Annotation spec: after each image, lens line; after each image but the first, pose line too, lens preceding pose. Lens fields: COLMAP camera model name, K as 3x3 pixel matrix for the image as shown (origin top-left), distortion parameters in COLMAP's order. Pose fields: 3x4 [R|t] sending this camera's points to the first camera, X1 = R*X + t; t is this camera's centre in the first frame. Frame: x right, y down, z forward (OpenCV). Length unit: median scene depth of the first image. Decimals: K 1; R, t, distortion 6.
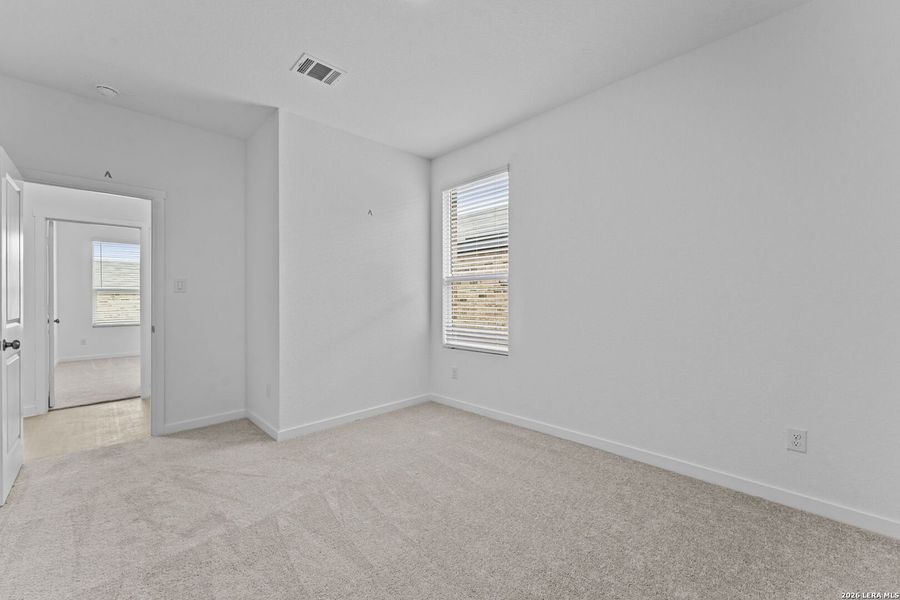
lens RADIAL K [[369.7, 0, 452.0], [0, 369.7, 307.0], [0, 0, 1]] dist [0.006974, -0.000078]
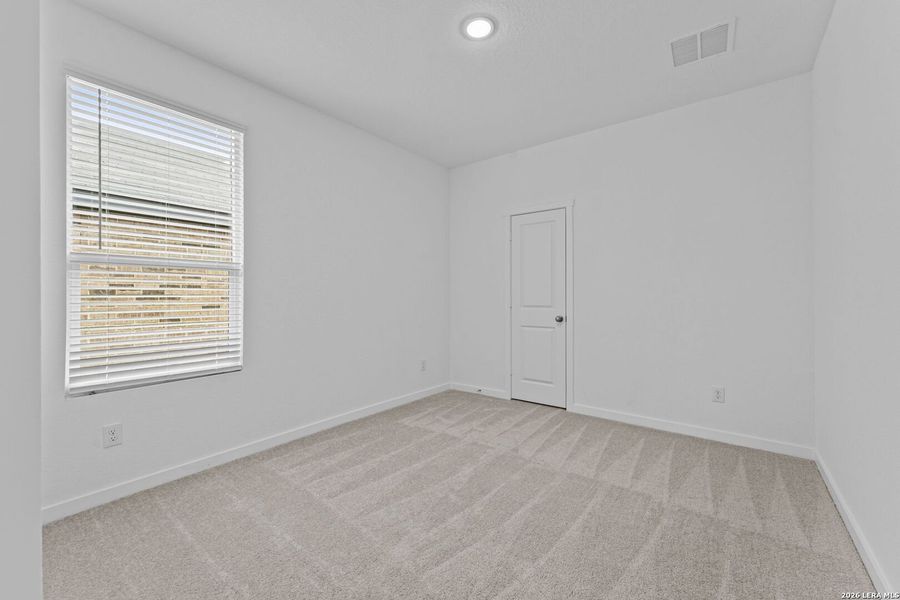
lens RADIAL K [[369.7, 0, 451.6], [0, 369.7, 302.9], [0, 0, 1]] dist [0.006974, -0.000078]
pose [[-0.138351, -0.015783, 0.990257, -0.589641], [0.023095, 0.999550, 0.019158, -0.012391], [-0.990114, 0.025520, -0.137924, 0.584721]]
